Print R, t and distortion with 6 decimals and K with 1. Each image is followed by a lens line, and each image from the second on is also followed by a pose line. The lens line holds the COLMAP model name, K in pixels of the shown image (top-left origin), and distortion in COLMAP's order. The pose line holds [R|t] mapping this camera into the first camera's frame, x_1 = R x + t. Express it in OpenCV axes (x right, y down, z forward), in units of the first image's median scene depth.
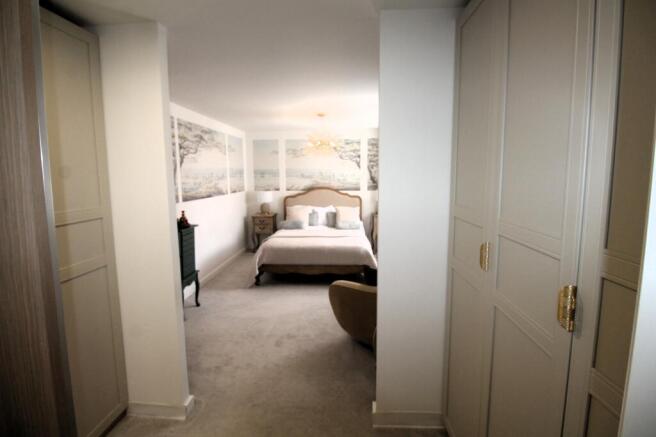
lens RADIAL K [[311.8, 0, 327.1], [0, 311.8, 208.0], [0, 0, 1]] dist [-0.000075, -0.015363]
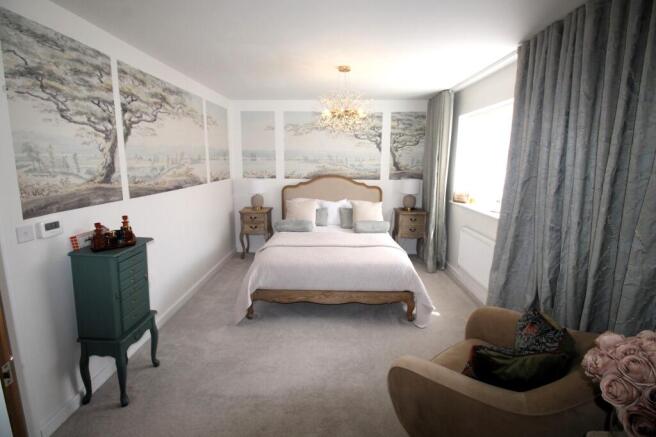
lens RADIAL K [[311.8, 0, 327.1], [0, 311.8, 208.0], [0, 0, 1]] dist [-0.000075, -0.015363]
pose [[0.999039, 0.008011, 0.043092, -0.065616], [-0.010094, 0.998780, 0.048346, -0.023649], [-0.042652, -0.048734, 0.997901, 0.246999]]
